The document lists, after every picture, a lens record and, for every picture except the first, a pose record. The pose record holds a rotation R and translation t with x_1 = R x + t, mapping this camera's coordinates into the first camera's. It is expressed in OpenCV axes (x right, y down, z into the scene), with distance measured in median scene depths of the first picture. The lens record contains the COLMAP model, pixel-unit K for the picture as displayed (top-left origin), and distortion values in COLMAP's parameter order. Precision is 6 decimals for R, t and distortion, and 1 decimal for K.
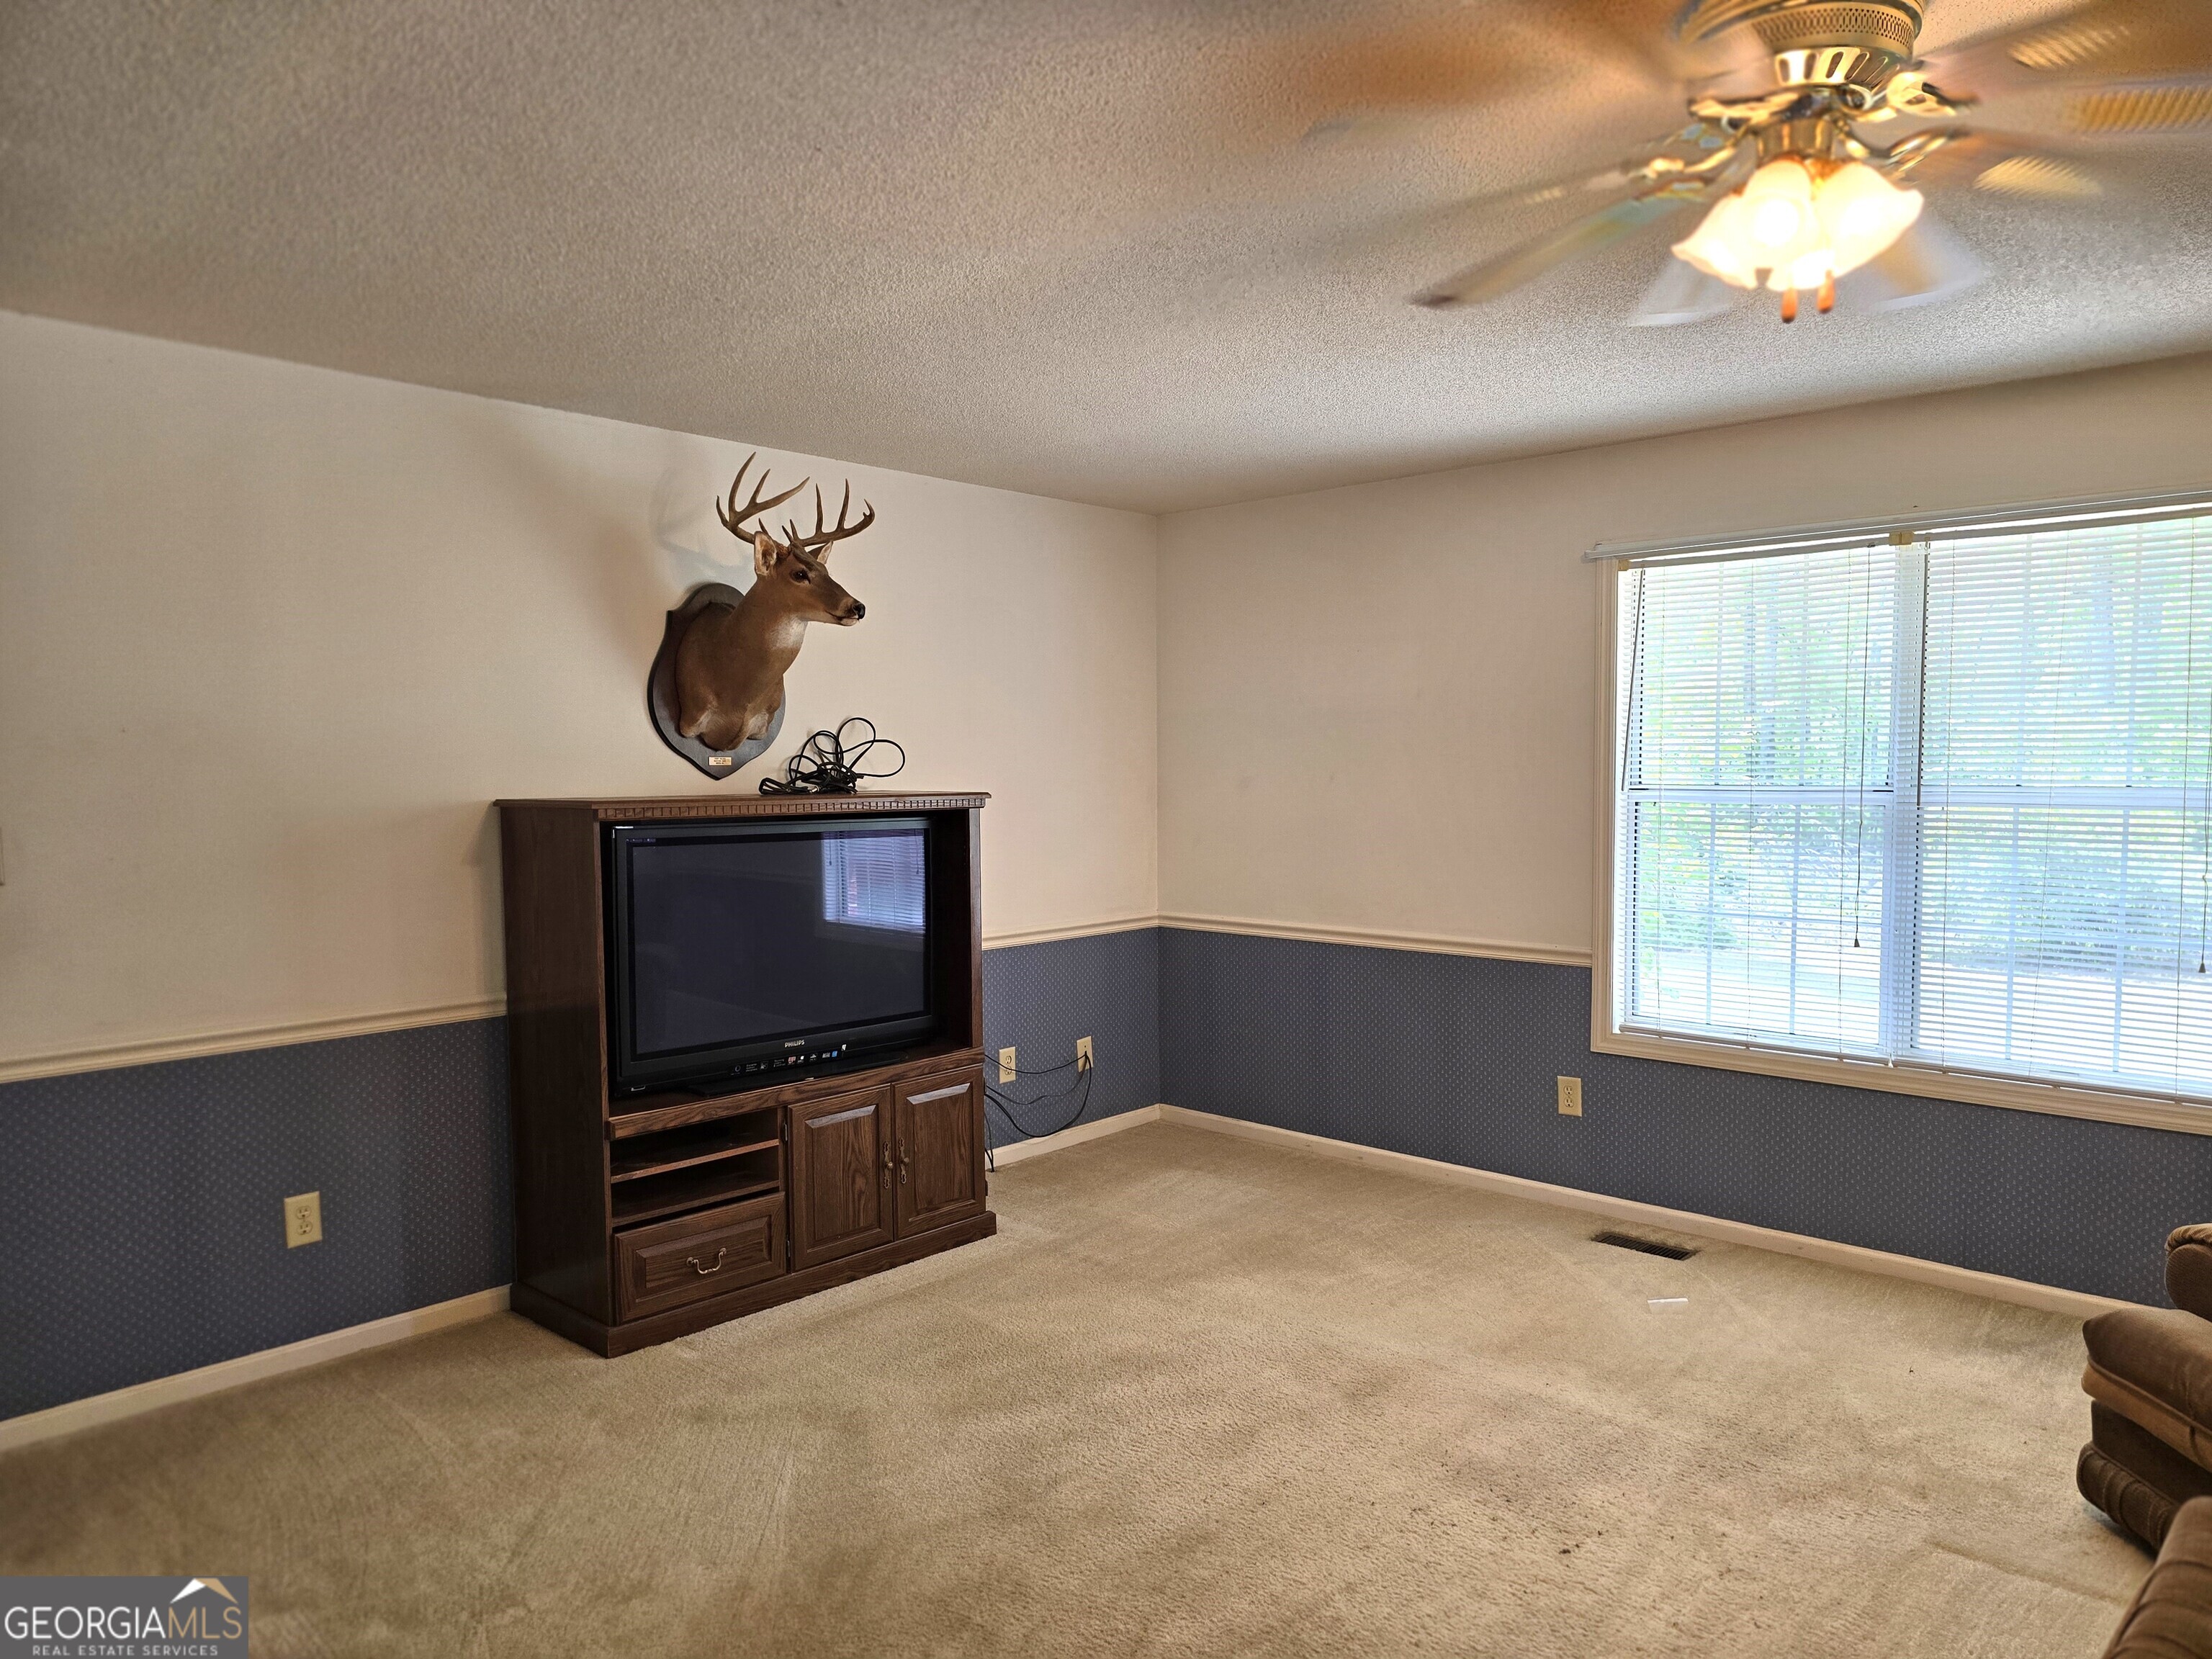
lens RADIAL K [[1479.8, 0, 1106.0], [0, 1479.8, 829.5], [0, 0, 1]] dist [0.069165, -0.046955]
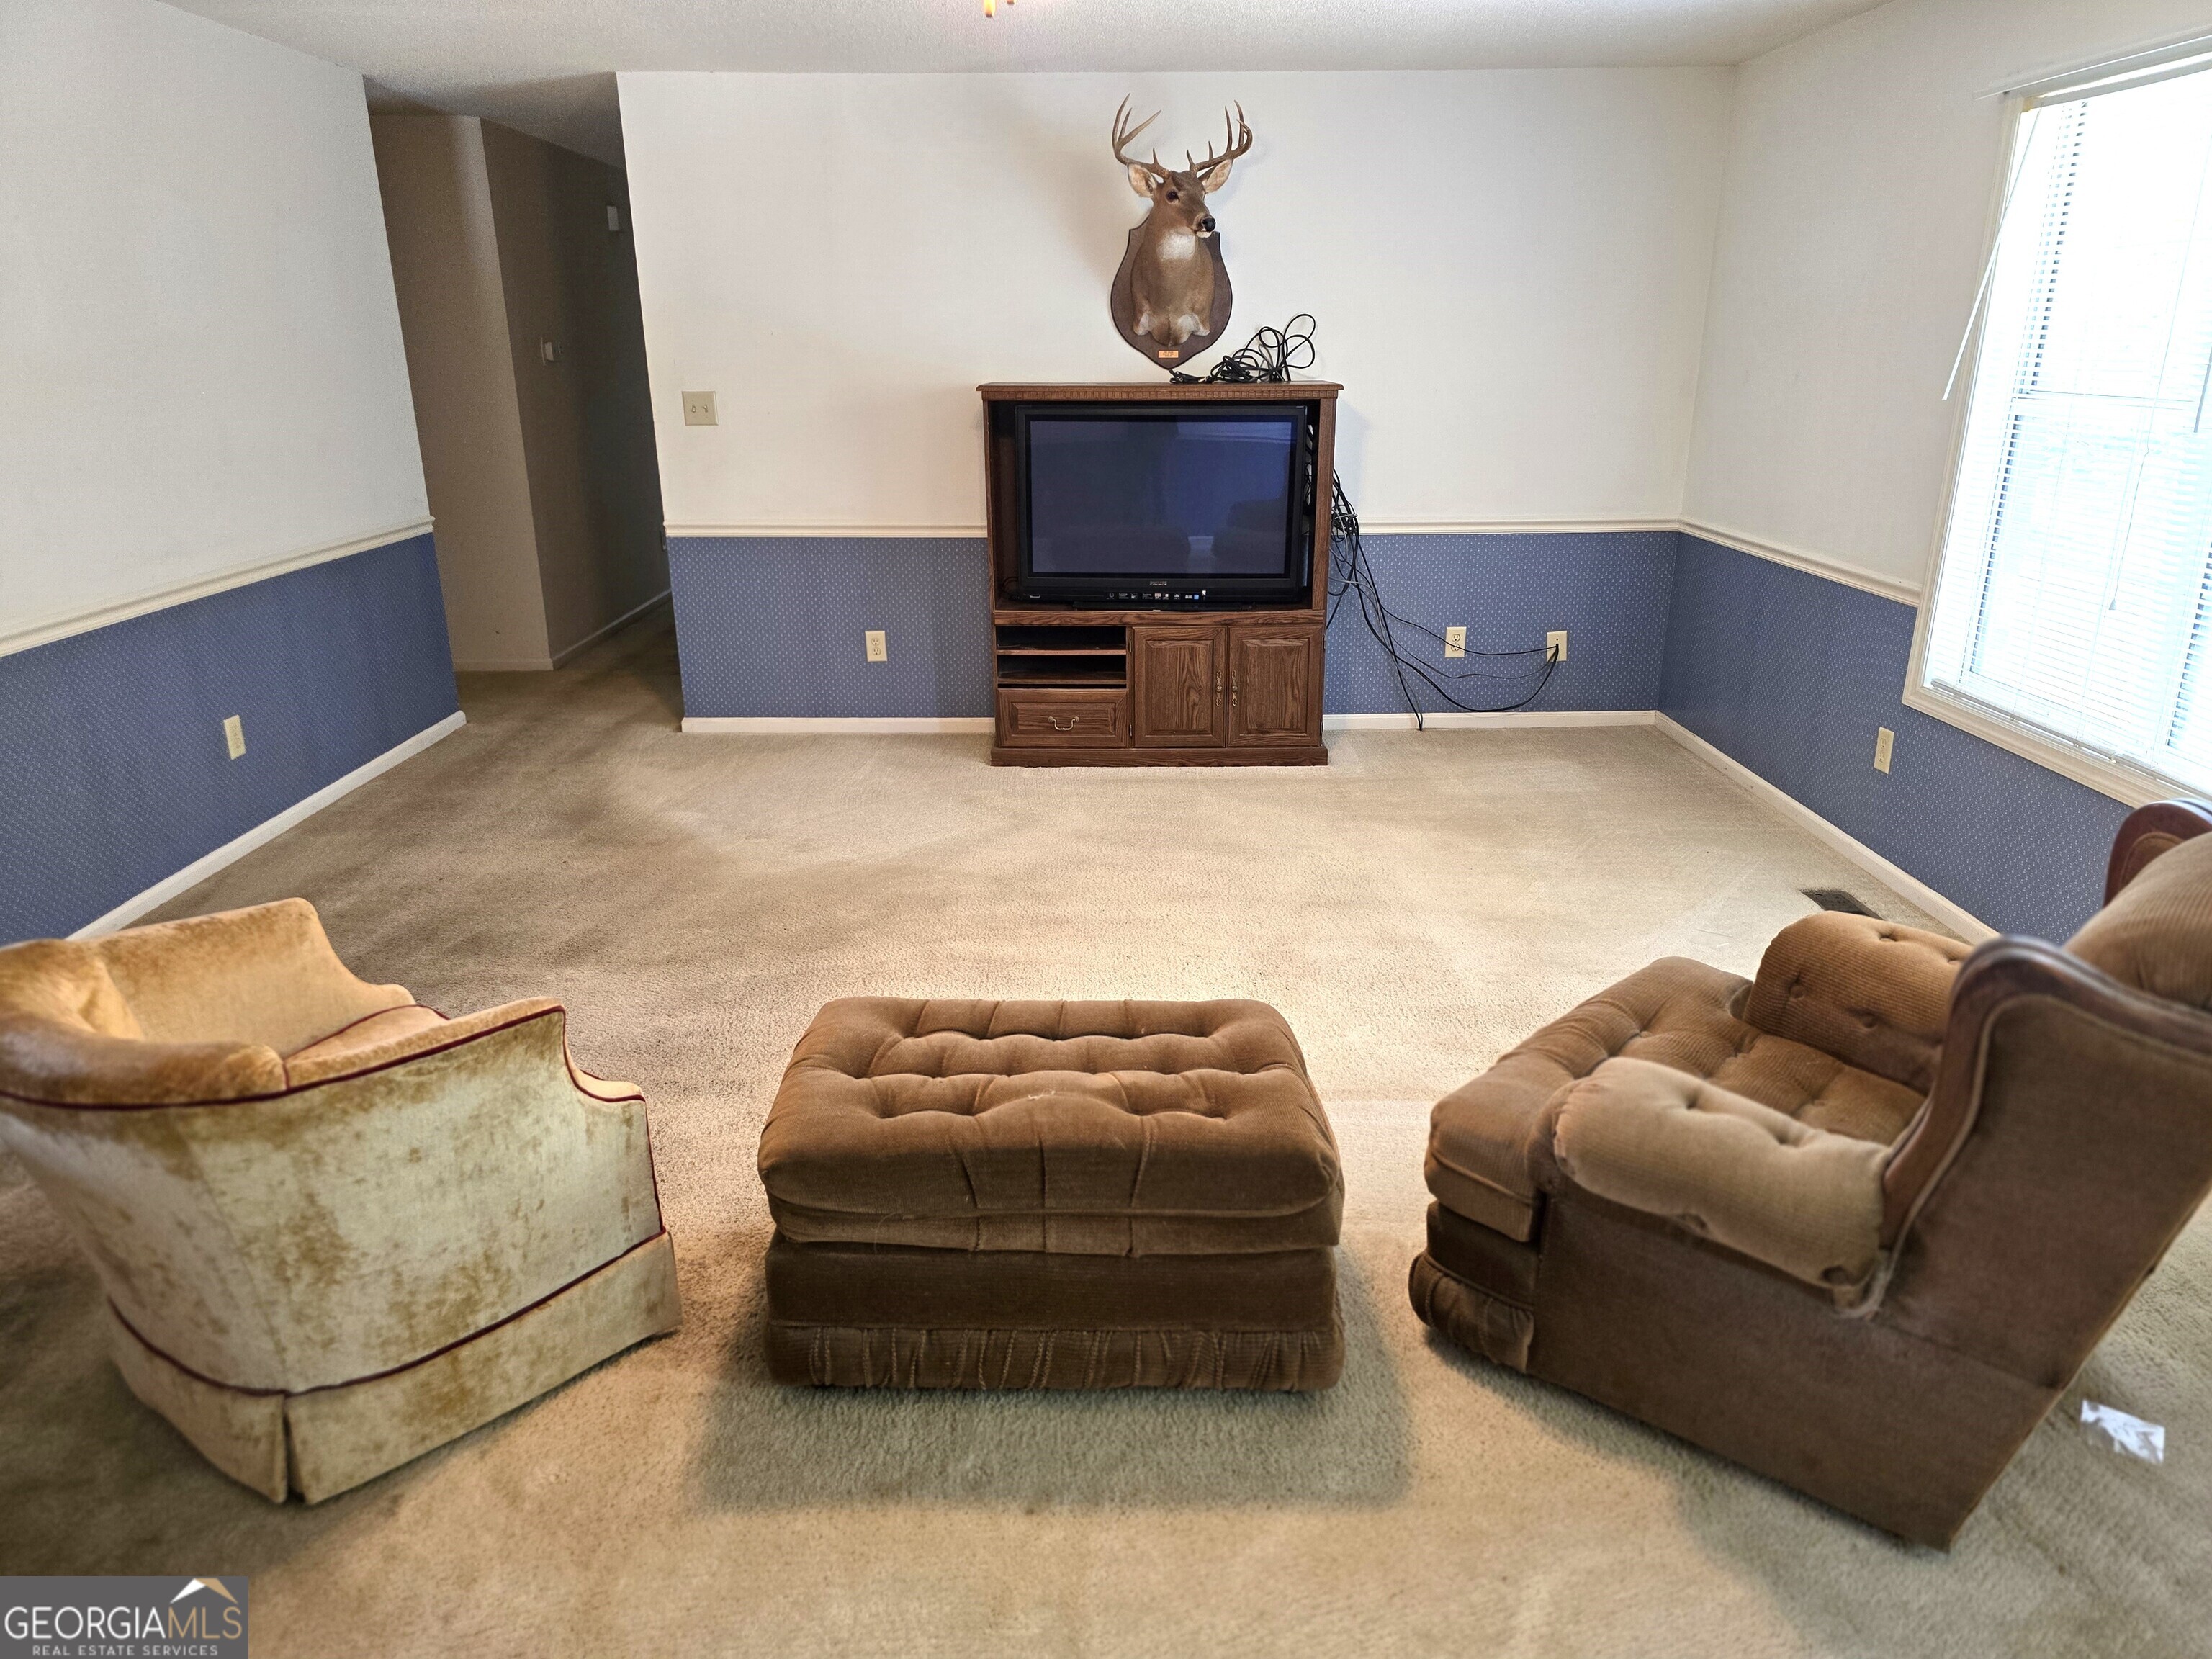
lens RADIAL K [[1479.8, 0, 1106.0], [0, 1479.8, 829.5], [0, 0, 1]] dist [0.069165, -0.046955]
pose [[0.694325, 0.231527, -0.681402, 0.710685], [-0.038477, 0.957425, 0.286108, -0.021532], [0.718632, -0.172434, 0.673672, 0.044337]]
